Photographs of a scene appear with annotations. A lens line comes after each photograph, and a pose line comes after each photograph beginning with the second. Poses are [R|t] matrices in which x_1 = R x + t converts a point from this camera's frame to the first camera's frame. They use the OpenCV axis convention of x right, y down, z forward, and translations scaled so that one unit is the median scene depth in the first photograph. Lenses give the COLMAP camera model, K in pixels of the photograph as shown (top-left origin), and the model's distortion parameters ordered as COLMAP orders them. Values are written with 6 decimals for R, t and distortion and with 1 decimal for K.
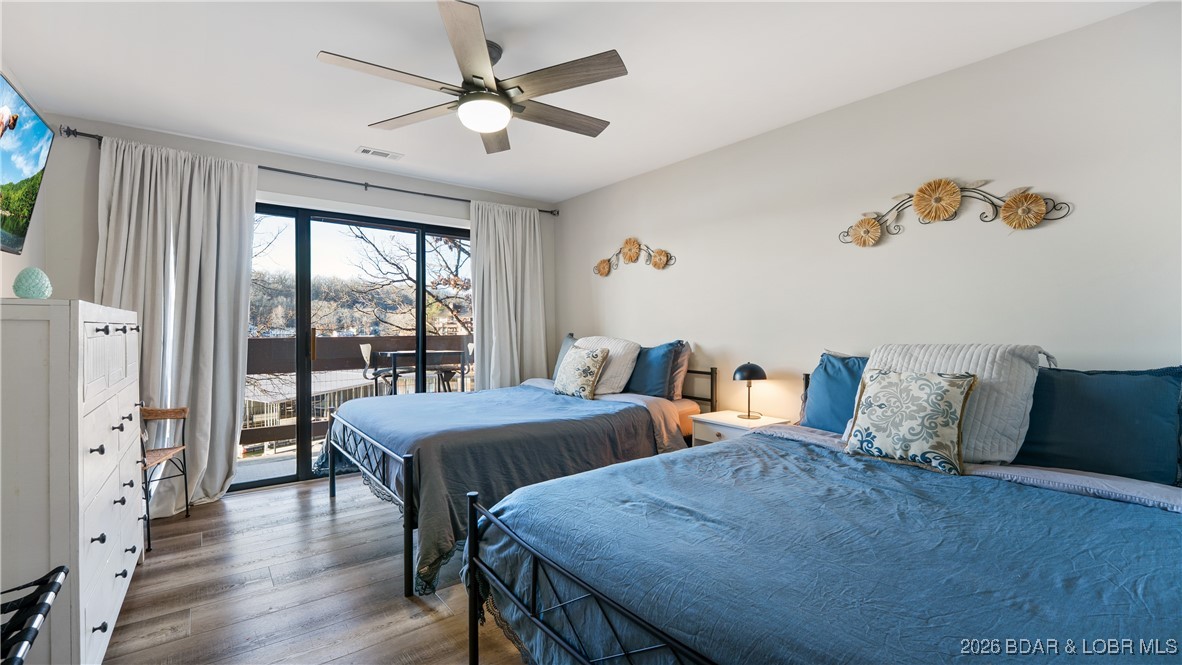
lens RADIAL K [[510.2, 0, 591.0], [0, 510.2, 332.5], [0, 0, 1]] dist [-0.000459, -0.000081]
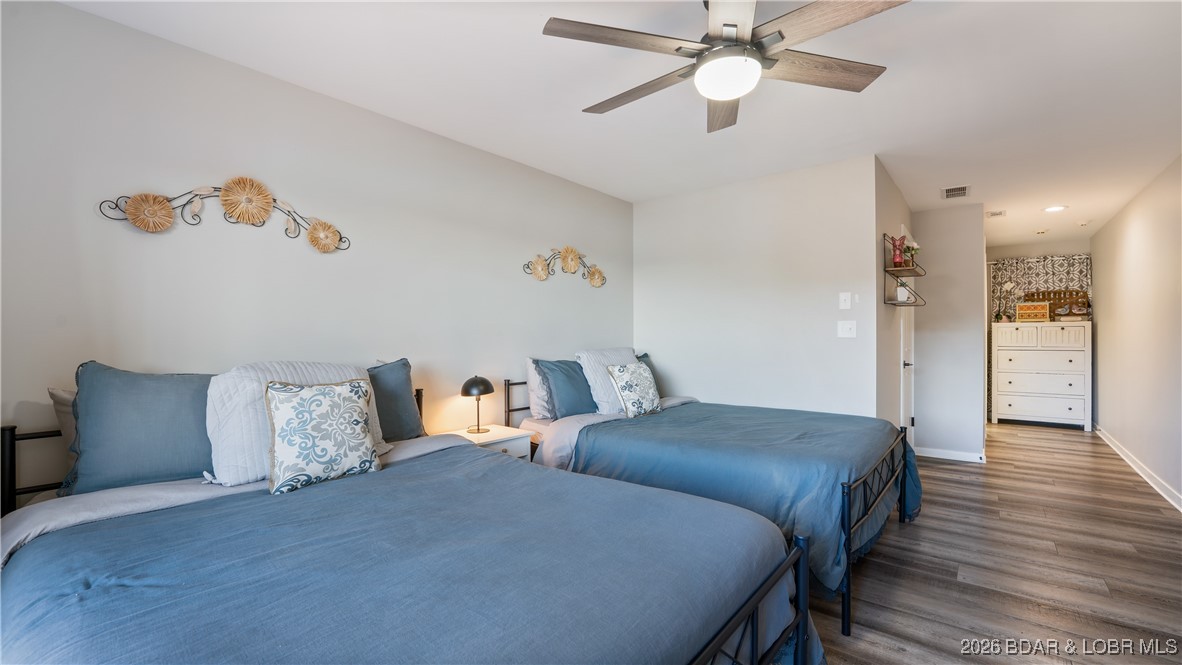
lens RADIAL K [[477.1, 0, 591.0], [0, 477.1, 332.5], [0, 0, 1]] dist [-0.000377, -0.000022]
pose [[-0.207878, -0.012136, 0.978080, -0.636811], [0.003488, 0.999907, 0.013148, -0.036292], [-0.978149, 0.006144, -0.207816, 0.974270]]
